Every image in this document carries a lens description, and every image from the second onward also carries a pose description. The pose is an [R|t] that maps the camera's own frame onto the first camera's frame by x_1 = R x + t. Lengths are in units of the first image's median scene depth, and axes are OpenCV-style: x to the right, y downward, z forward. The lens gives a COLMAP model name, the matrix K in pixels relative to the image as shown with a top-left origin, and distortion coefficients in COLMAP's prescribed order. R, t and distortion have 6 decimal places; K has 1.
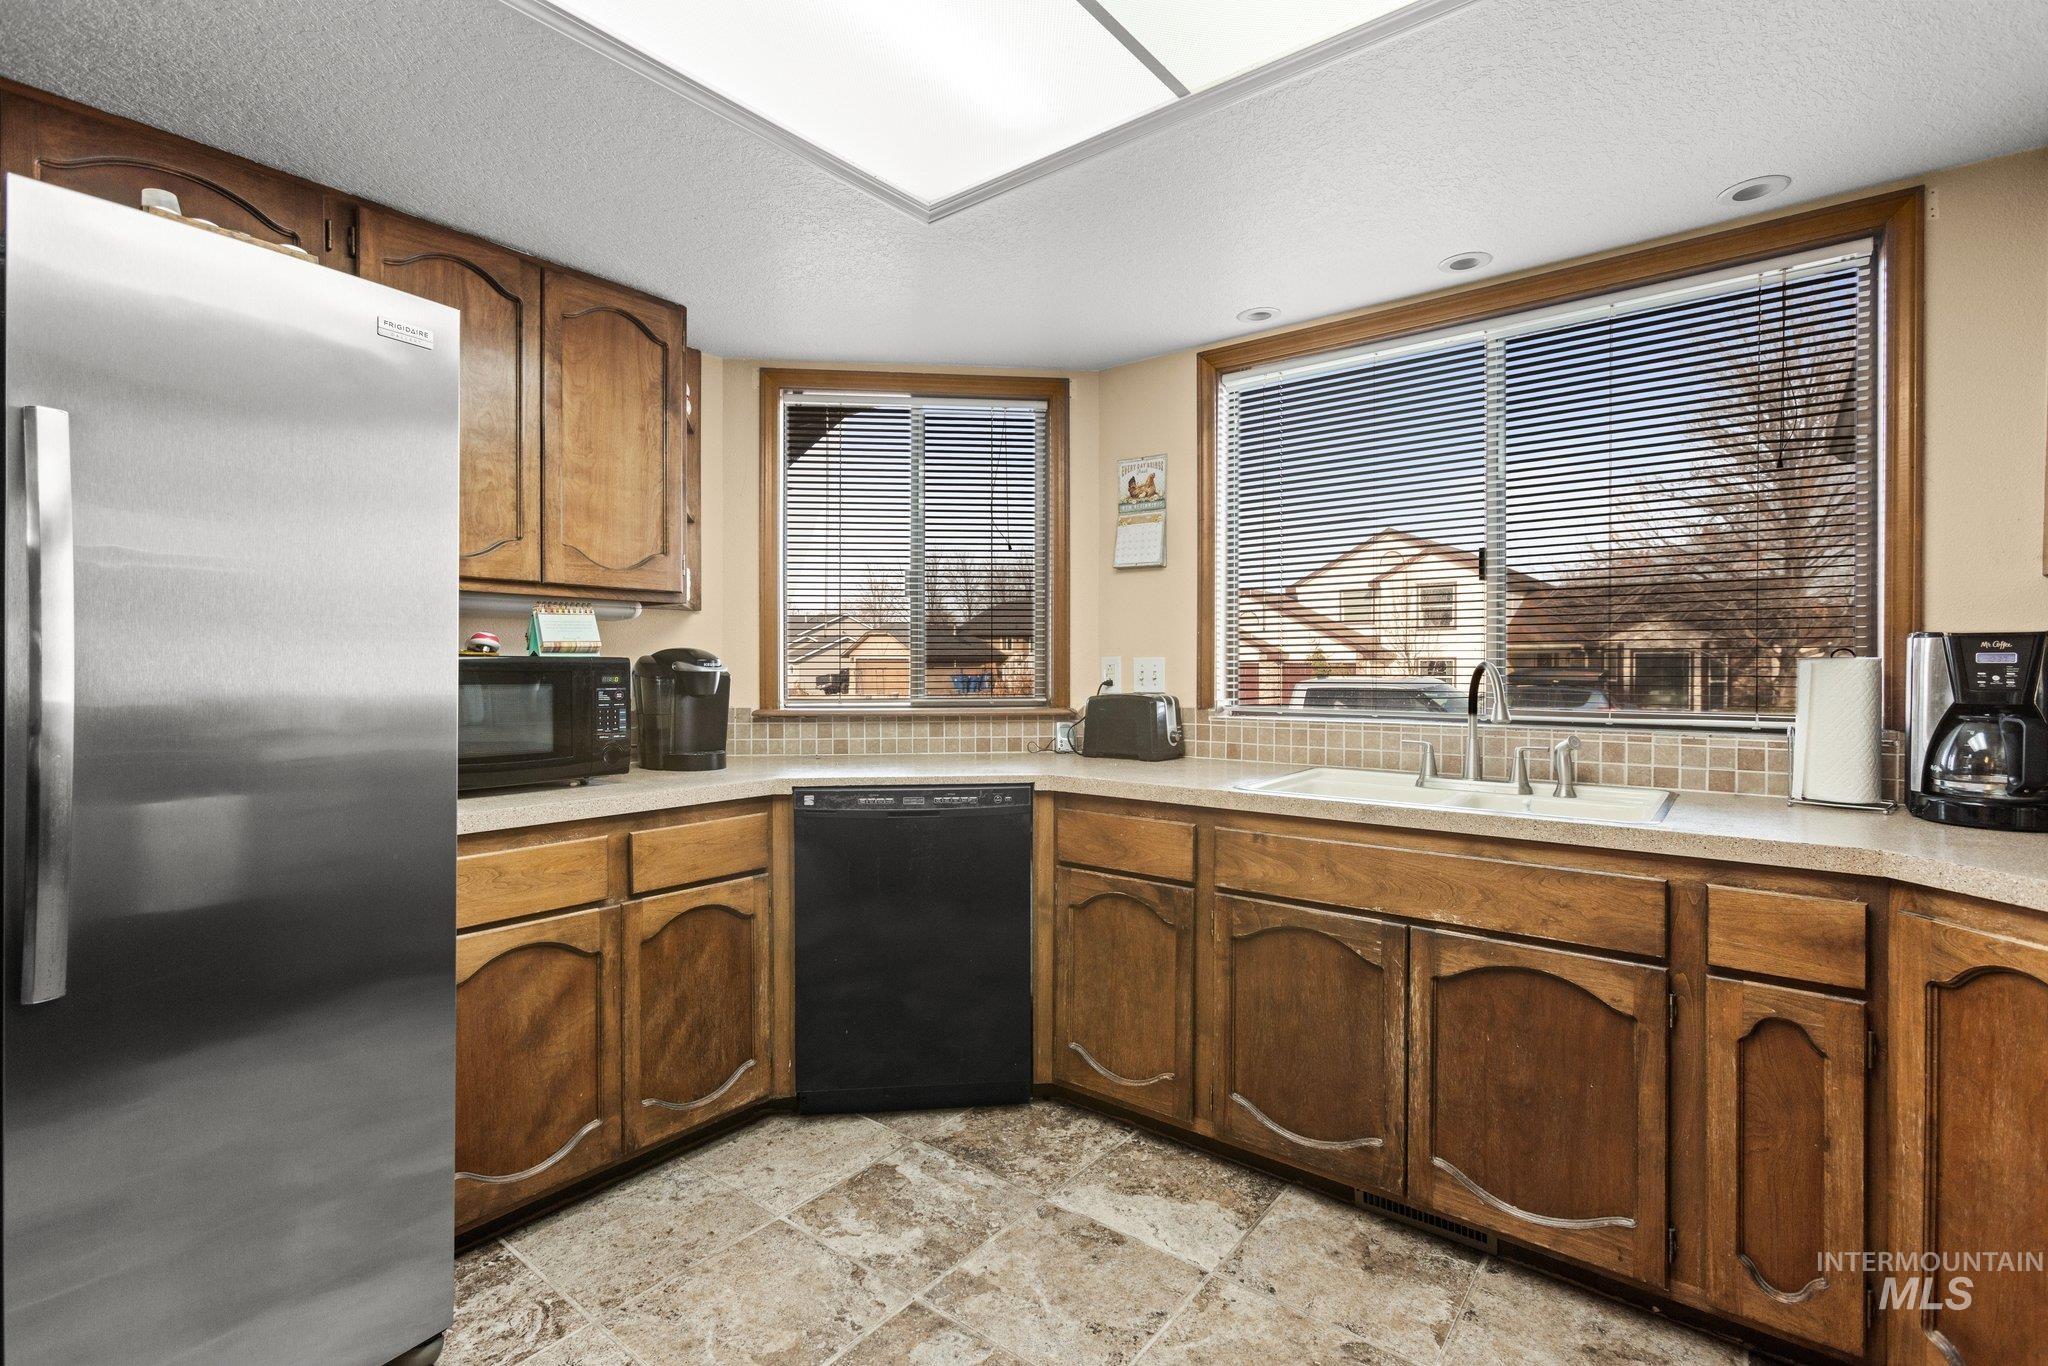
lens RADIAL K [[934.7, 0, 1025.4], [0, 934.7, 676.2], [0, 0, 1]] dist [-0.011852, 0.004055]
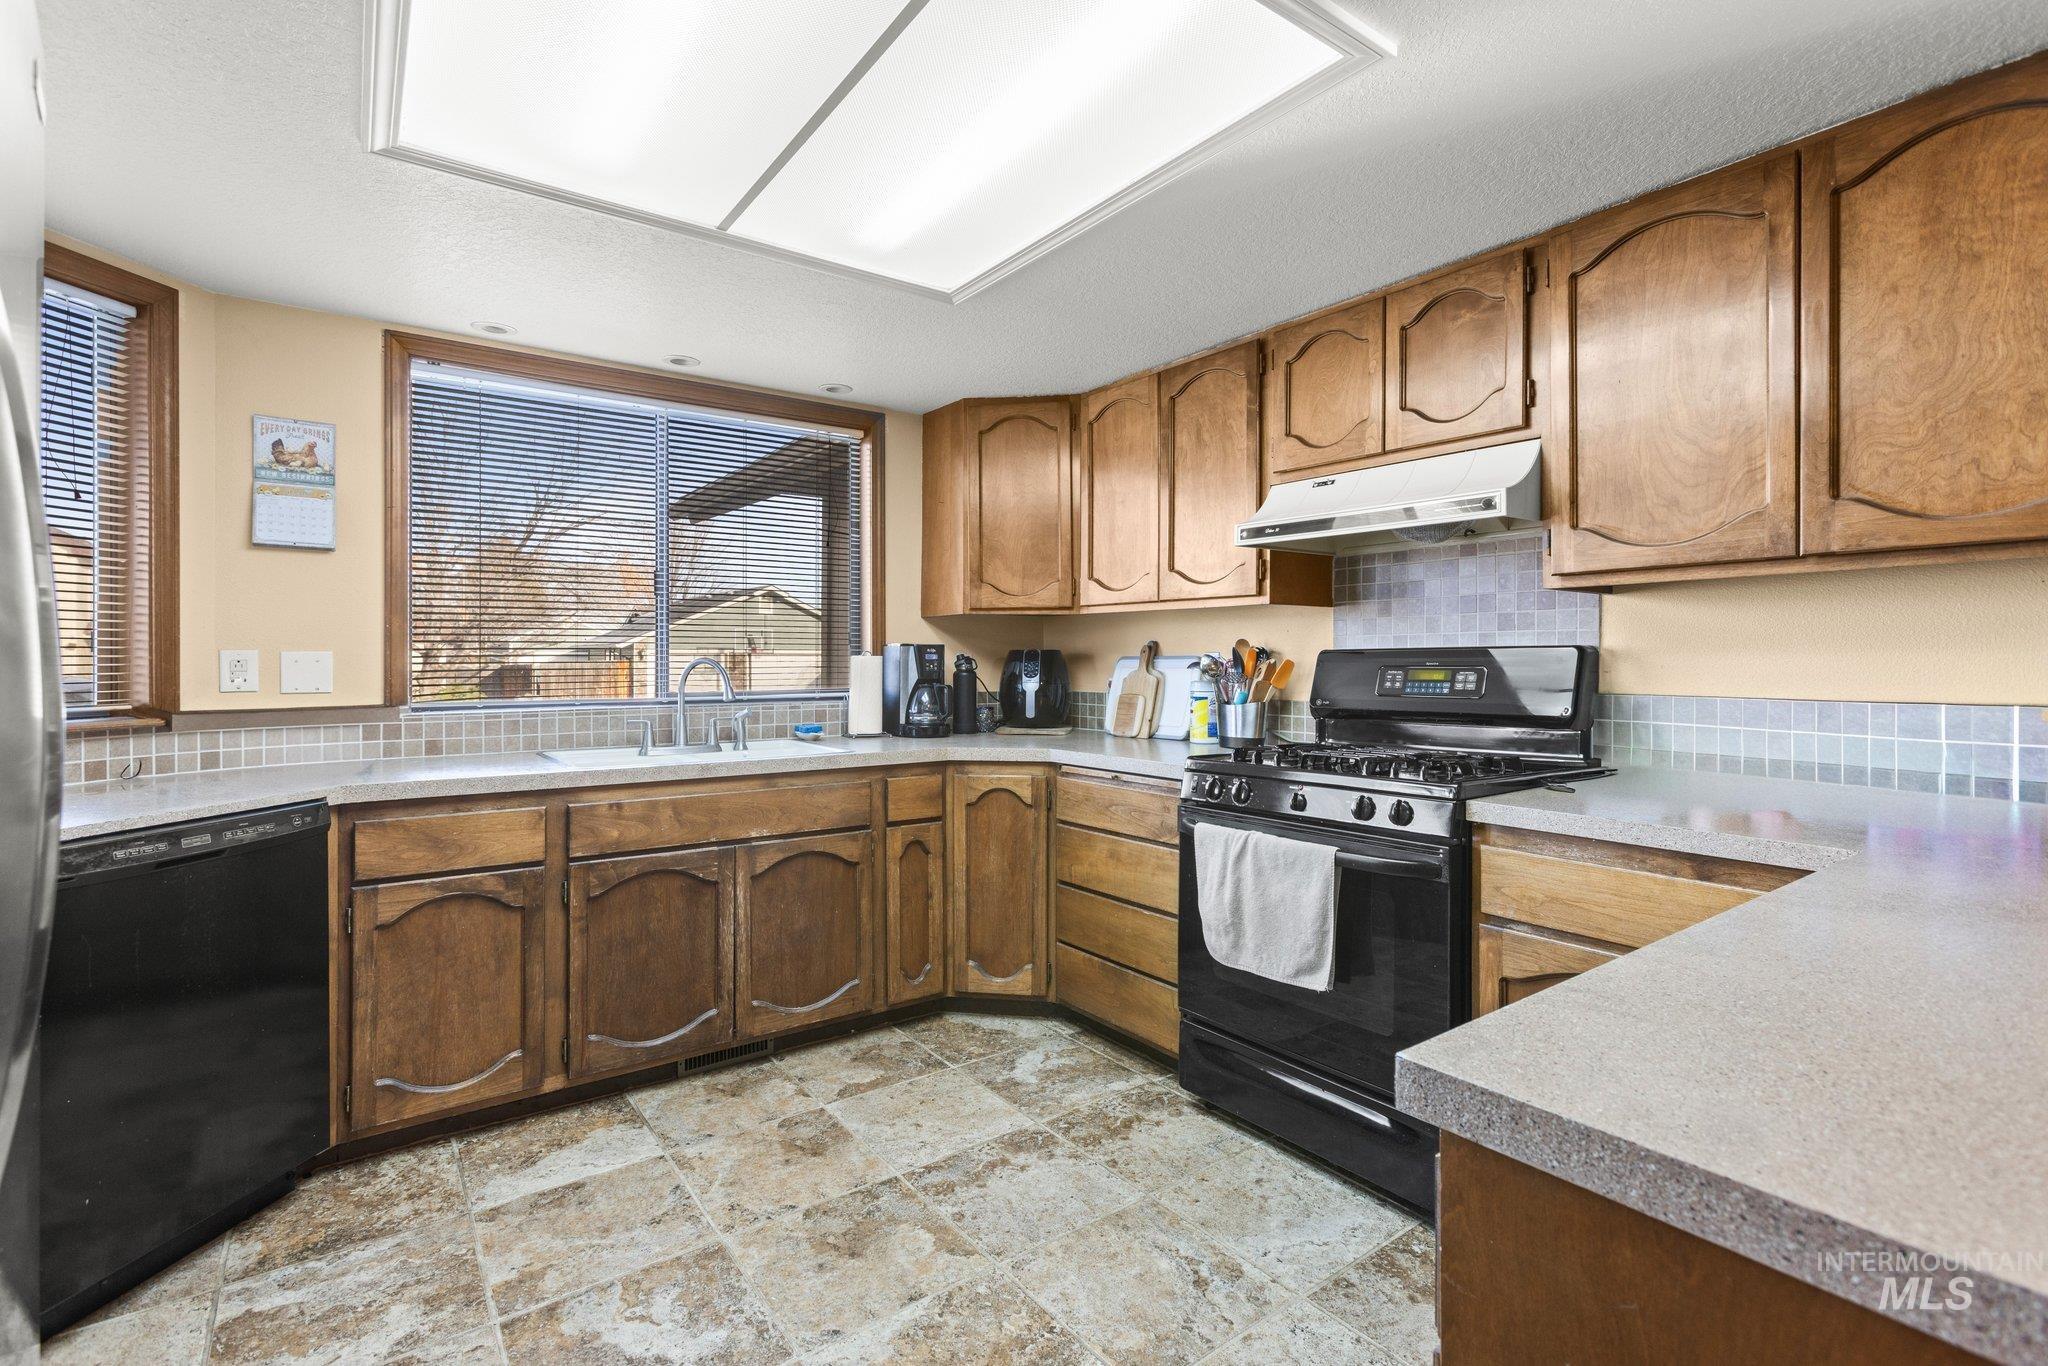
lens RADIAL K [[934.7, 0, 1027.3], [0, 934.7, 661.9], [0, 0, 1]] dist [-0.011852, 0.004055]
pose [[0.260820, -0.001320, 0.965387, -0.753396], [0.012192, 0.999924, -0.001927, -0.001241], [-0.965311, 0.012273, 0.260816, 0.182659]]
